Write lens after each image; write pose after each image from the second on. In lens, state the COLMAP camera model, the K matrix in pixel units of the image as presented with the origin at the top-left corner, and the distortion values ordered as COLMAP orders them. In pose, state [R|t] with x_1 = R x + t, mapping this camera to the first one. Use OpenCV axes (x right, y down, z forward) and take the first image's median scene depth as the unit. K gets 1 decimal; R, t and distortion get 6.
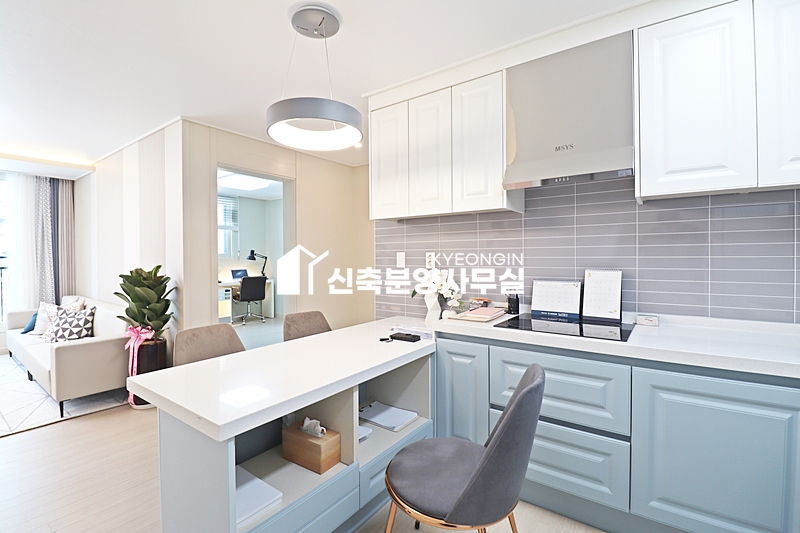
lens RADIAL K [[366.9, 0, 397.4], [0, 366.9, 260.0], [0, 0, 1]] dist [-0.003907, -0.010857]
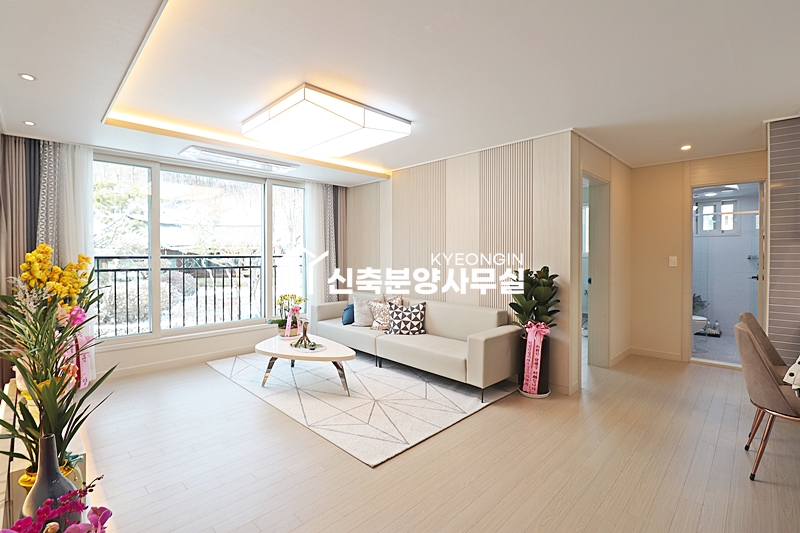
lens RADIAL K [[366.9, 0, 400.7], [0, 366.9, 263.6], [0, 0, 1]] dist [-0.003907, -0.010857]
pose [[0.987584, 0.008266, -0.156876, -1.190203], [-0.005464, 0.999818, 0.018283, -0.016128], [0.156998, -0.017199, 0.987449, -0.184649]]
